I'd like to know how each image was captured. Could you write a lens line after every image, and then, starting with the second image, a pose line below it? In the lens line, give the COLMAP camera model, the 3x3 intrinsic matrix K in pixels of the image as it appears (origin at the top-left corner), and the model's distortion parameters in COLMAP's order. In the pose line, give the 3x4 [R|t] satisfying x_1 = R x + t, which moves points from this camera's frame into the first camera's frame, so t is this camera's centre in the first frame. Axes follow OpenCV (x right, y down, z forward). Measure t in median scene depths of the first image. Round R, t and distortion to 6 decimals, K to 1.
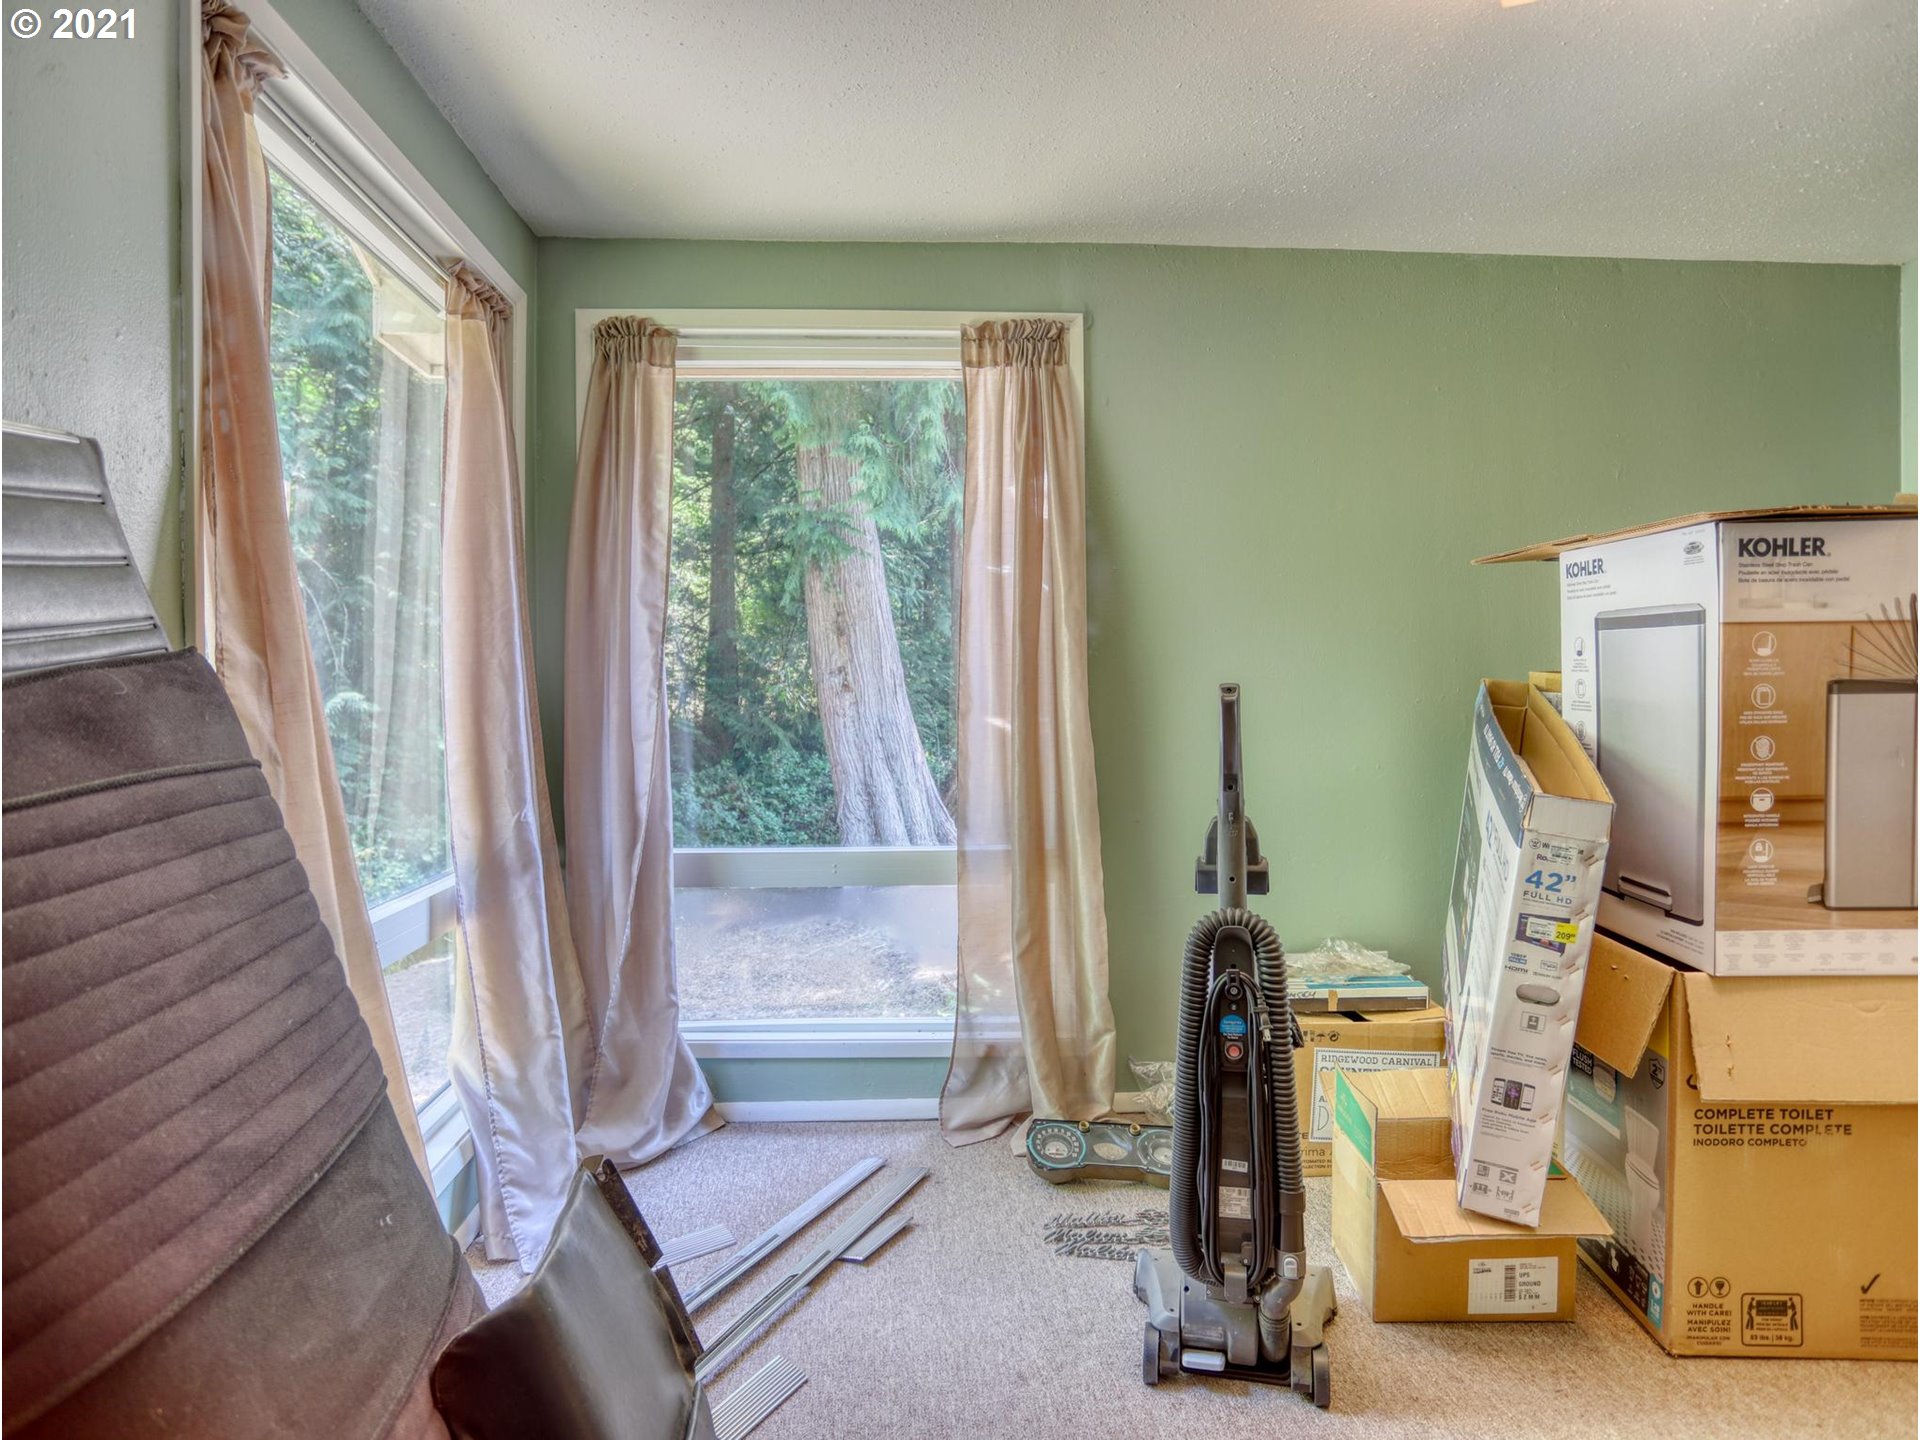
lens RADIAL K [[1055.2, 0, 958.7], [0, 1055.2, 694.9], [0, 0, 1]] dist [-0.062162, 0.023870]
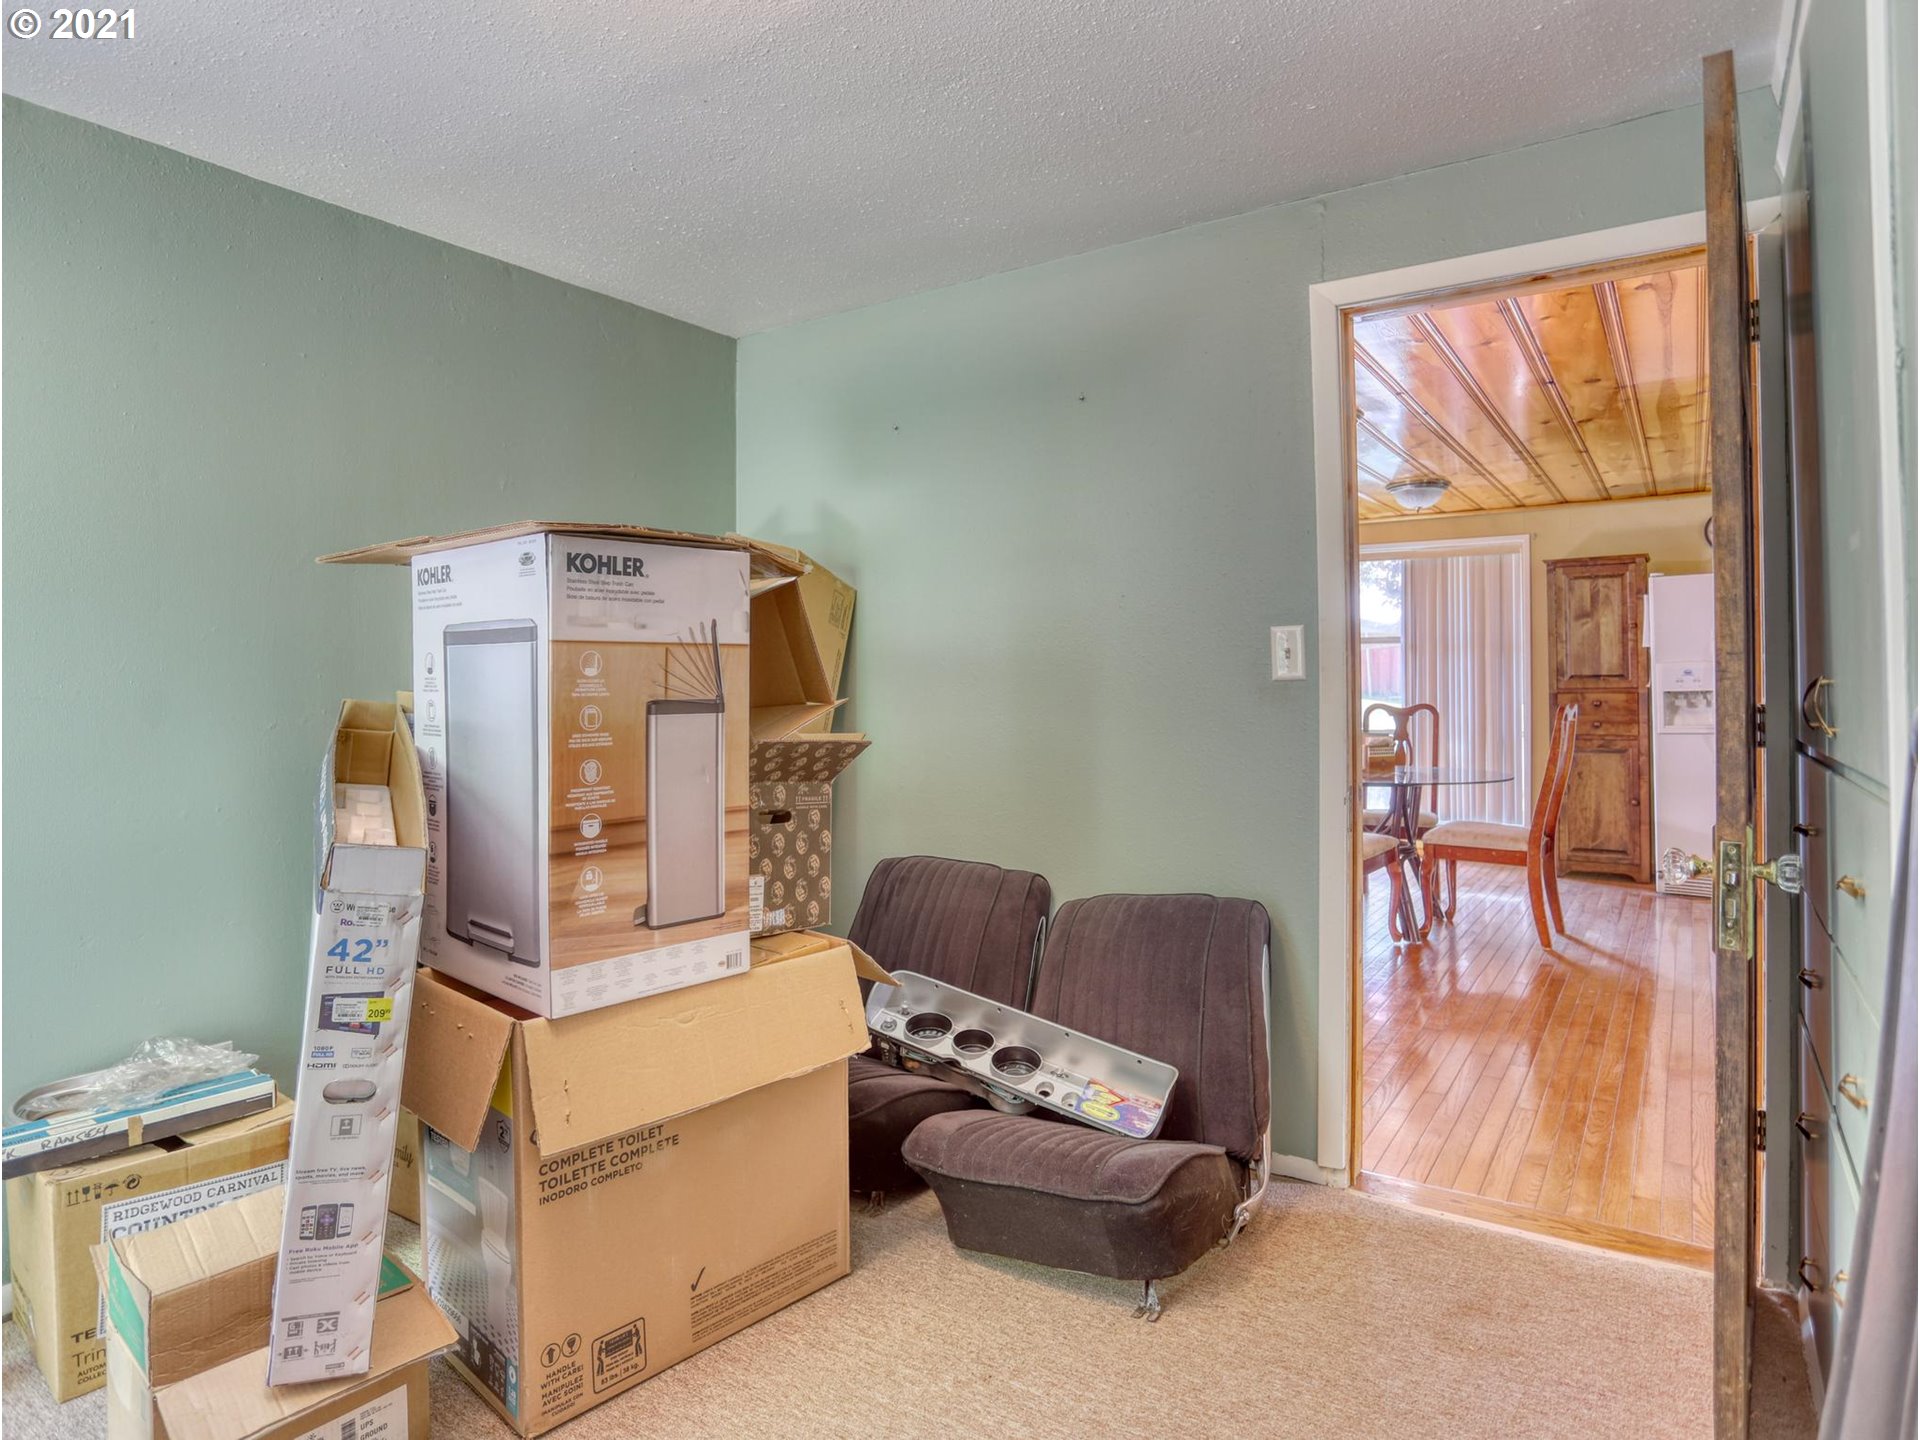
lens RADIAL K [[1085.6, 0, 971.7], [0, 1085.6, 690.4], [0, 0, 1]] dist [-0.069804, 0.029097]
pose [[0.596869, 0.001345, 0.802337, 0.186049], [0.014489, 0.999817, -0.012455, -0.006839], [-0.802208, 0.019059, 0.596741, 0.107746]]
